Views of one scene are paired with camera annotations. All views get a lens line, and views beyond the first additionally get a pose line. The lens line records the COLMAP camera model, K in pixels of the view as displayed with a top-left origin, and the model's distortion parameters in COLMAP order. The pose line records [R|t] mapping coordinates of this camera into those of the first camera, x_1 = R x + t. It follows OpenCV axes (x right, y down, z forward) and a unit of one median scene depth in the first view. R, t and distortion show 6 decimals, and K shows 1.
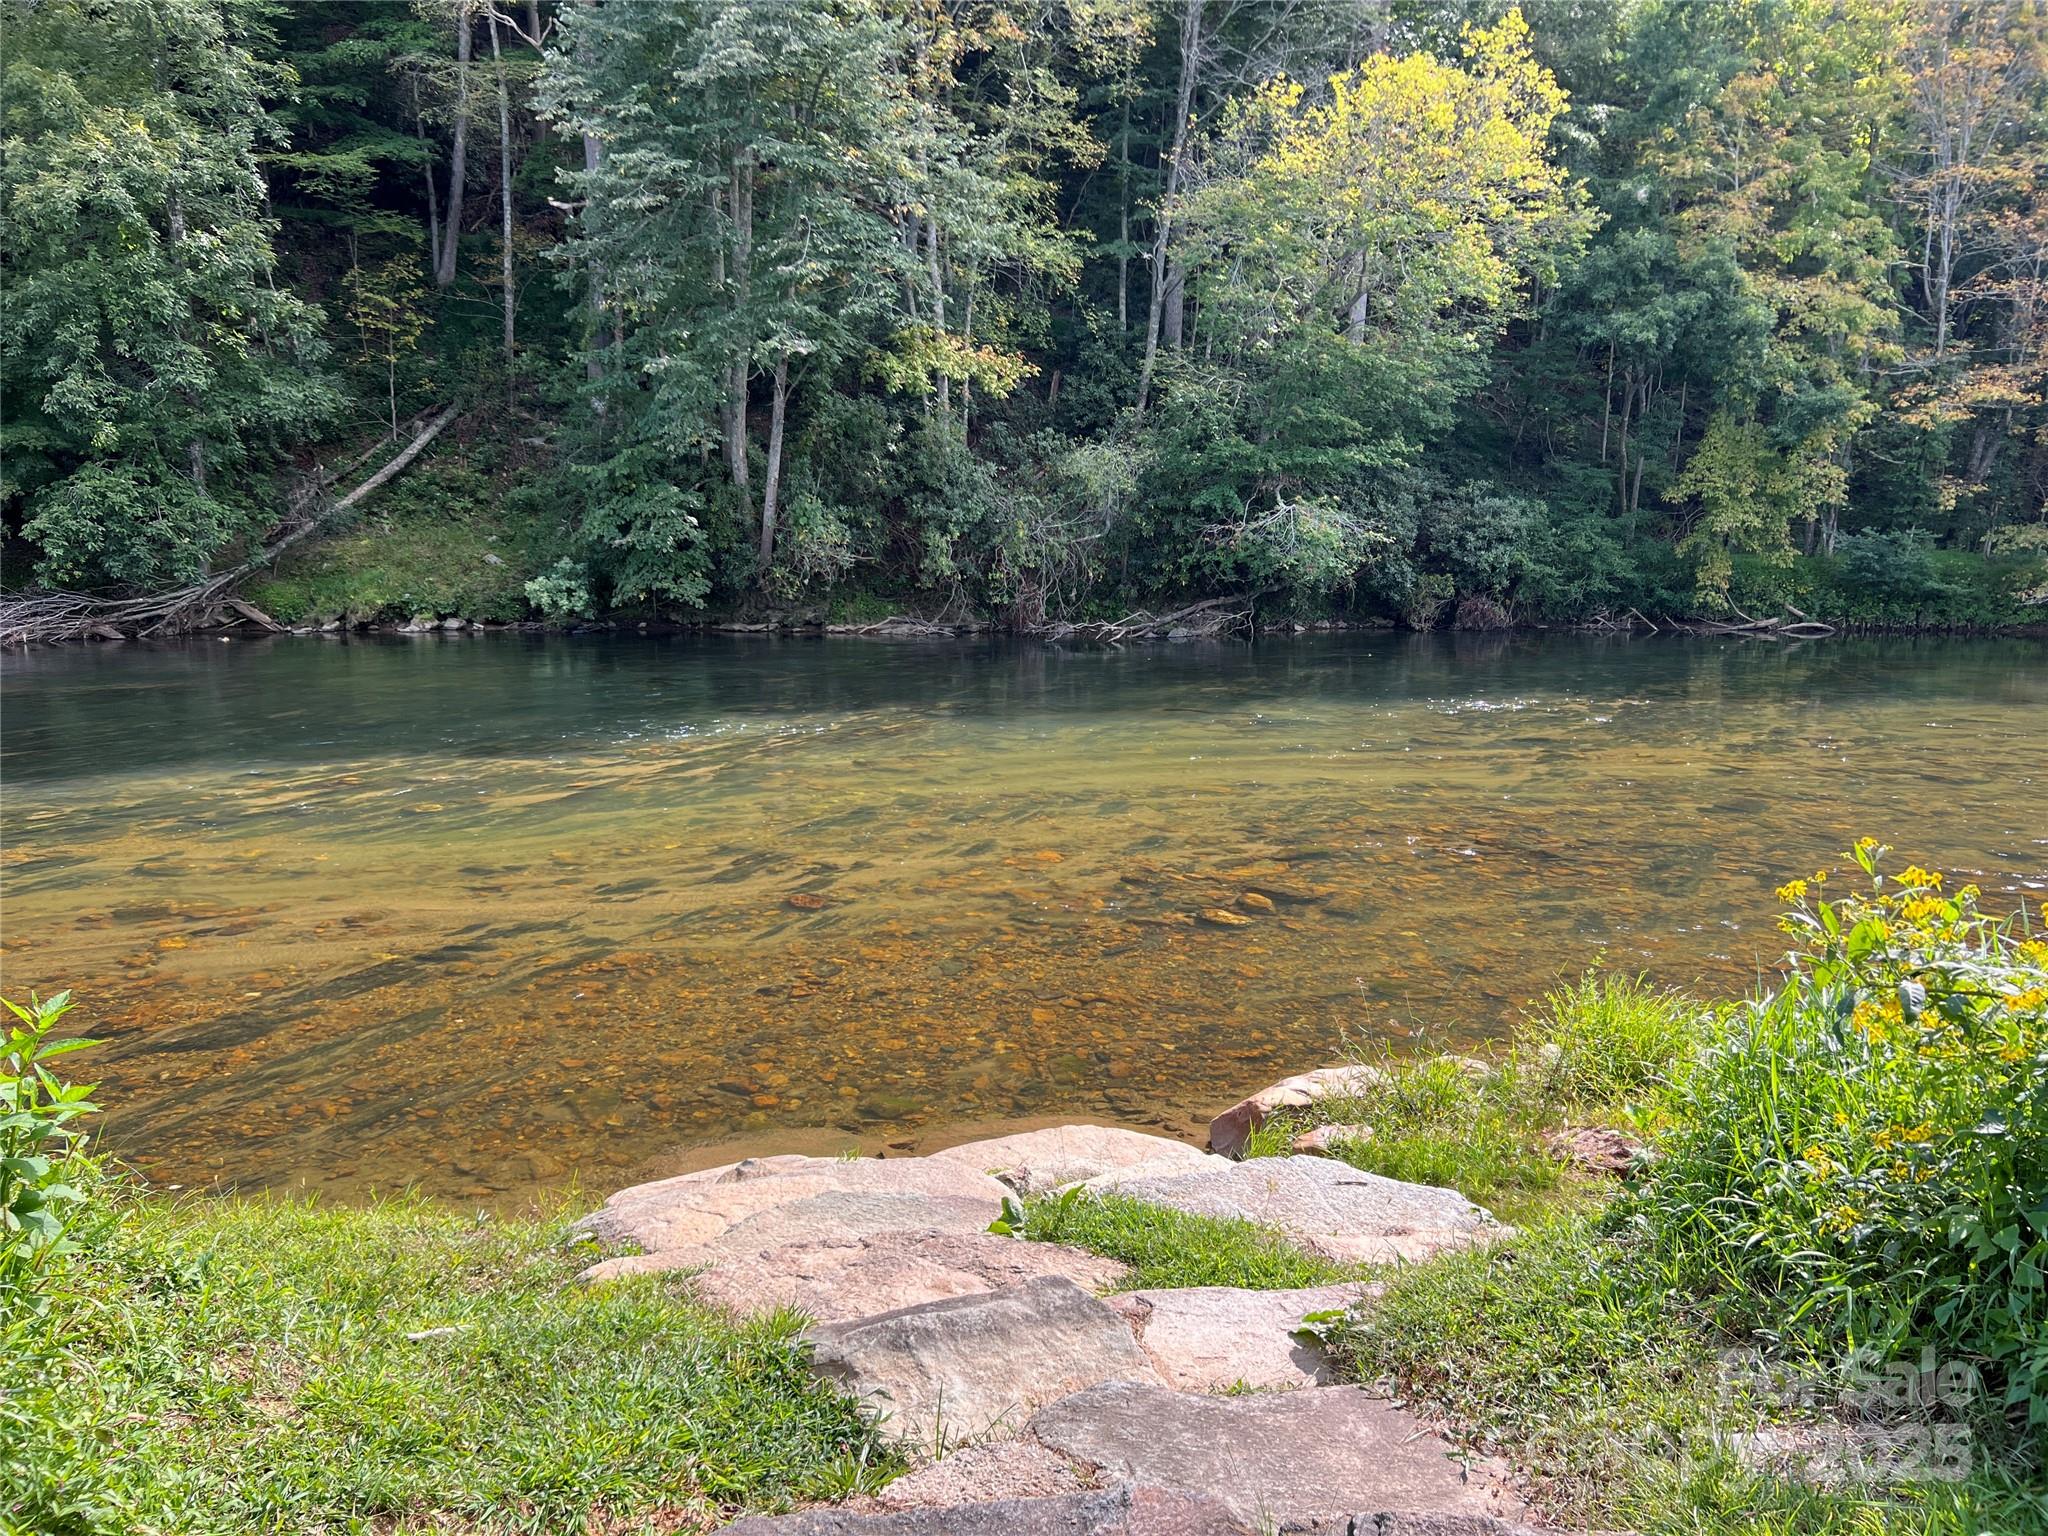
lens RADIAL K [[1564.2, 0, 1017.8], [0, 1564.2, 776.8], [0, 0, 1]] dist [0.040956, -0.046862]
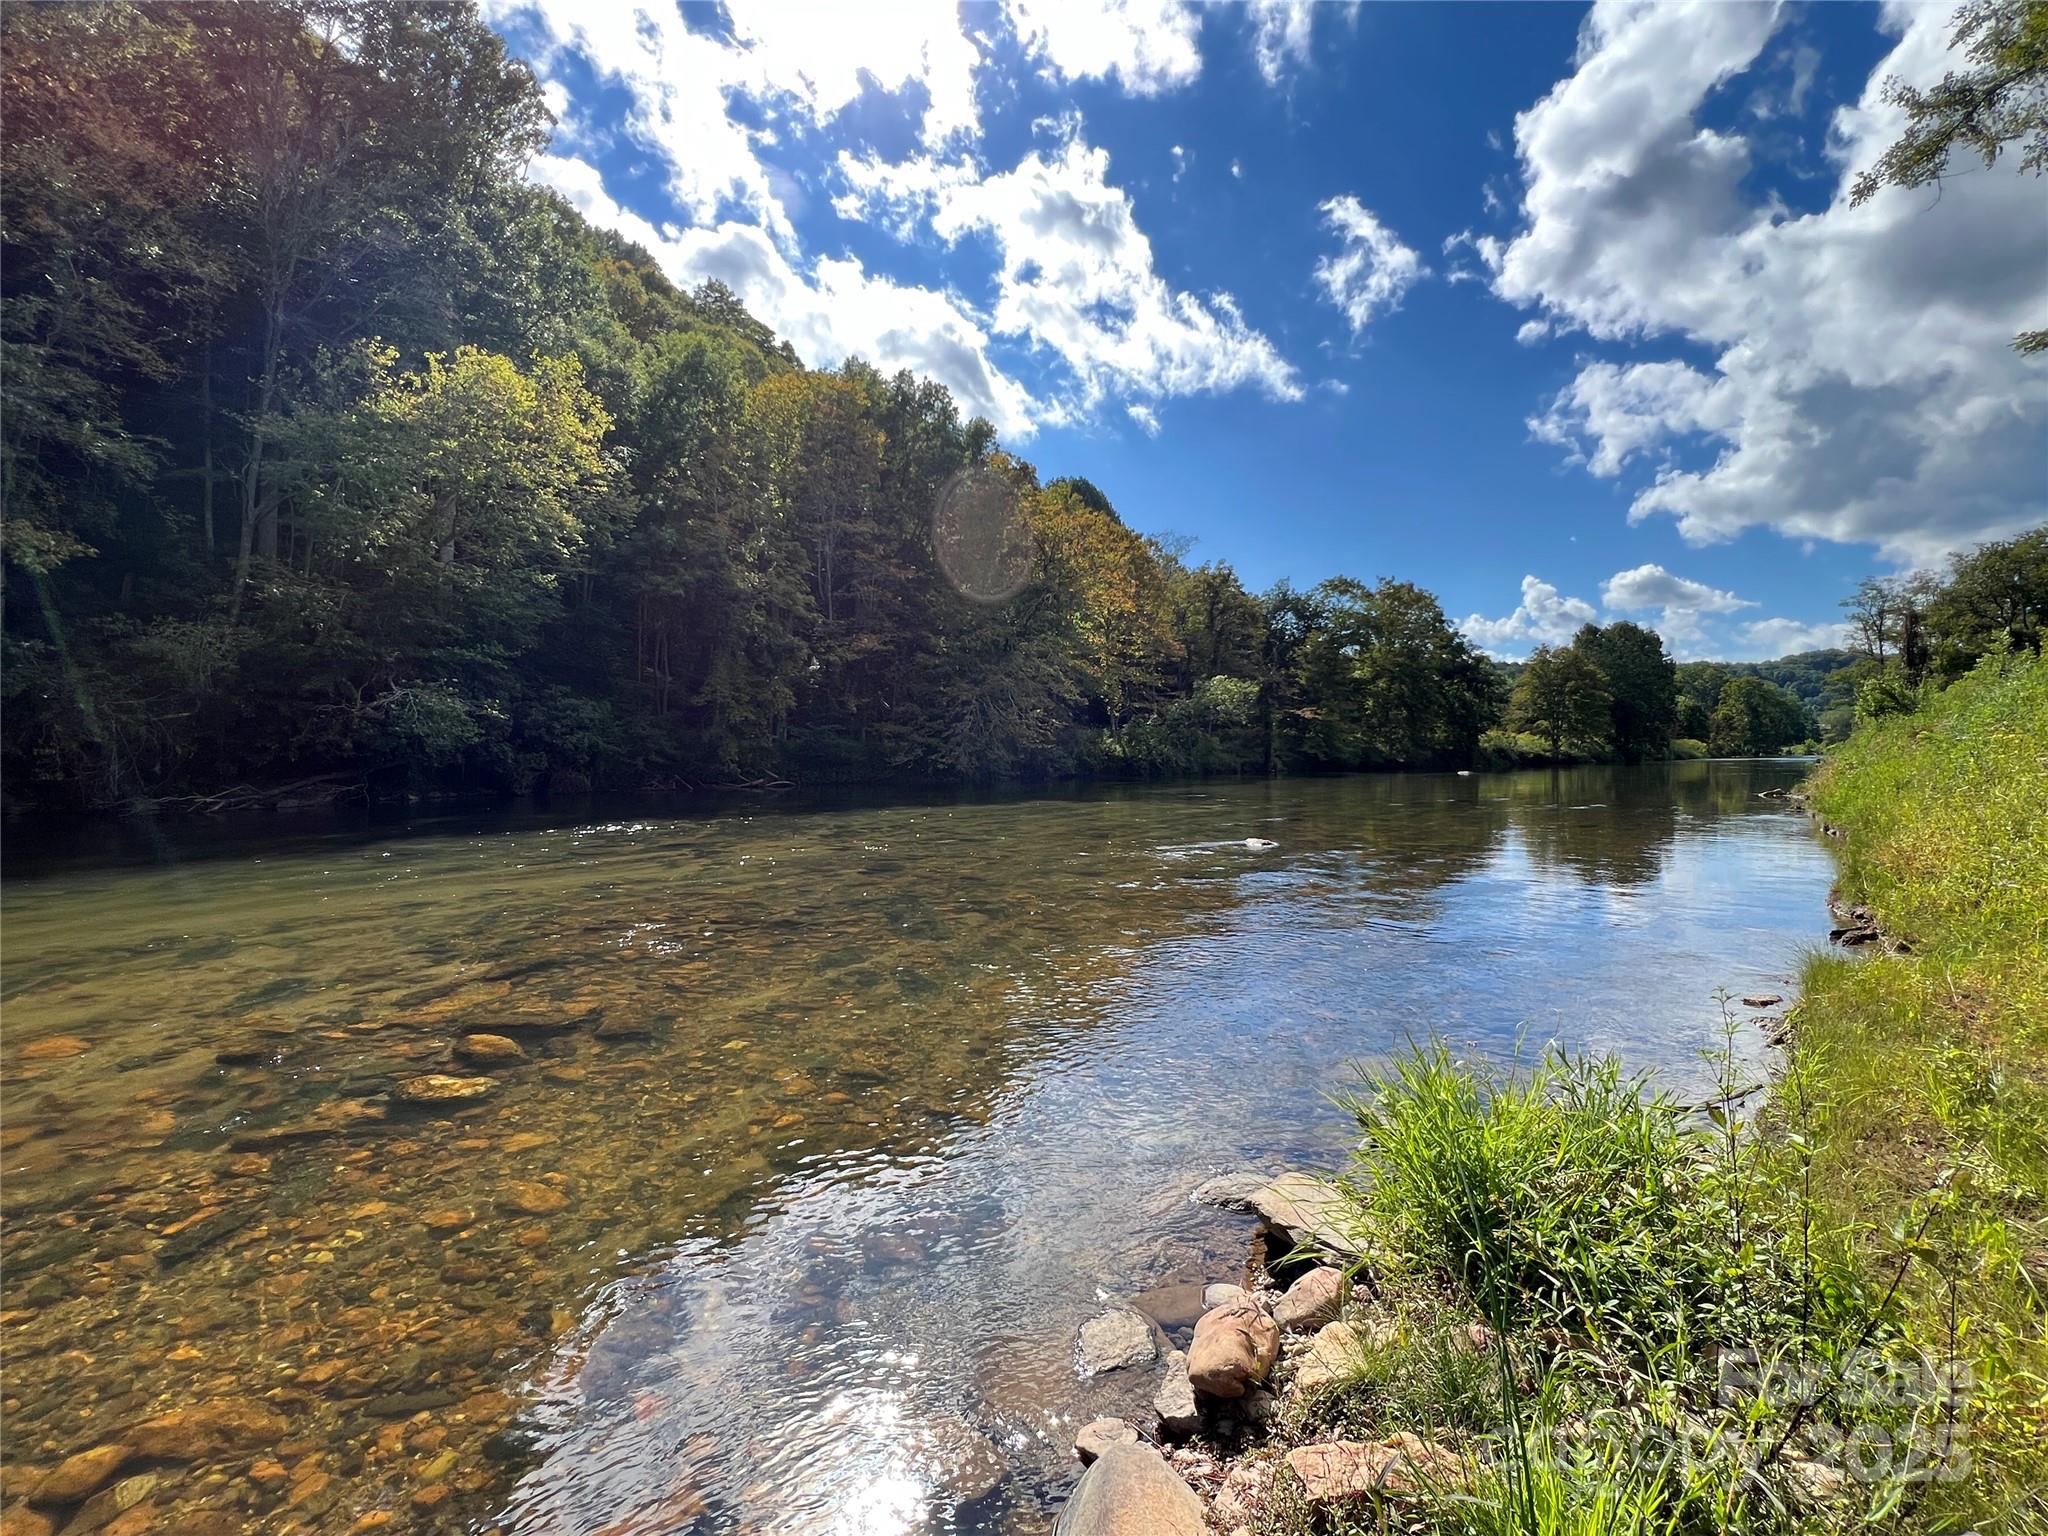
lens RADIAL K [[929.7, 0, 1039.0], [0, 929.7, 762.8], [0, 0, 1]] dist [-0.001711, -0.000123]
pose [[0.705379, -0.021884, 0.708493, 0.013242], [0.124940, 0.987713, -0.093882, 0.008838], [-0.697733, 0.154741, 0.699446, 0.176612]]
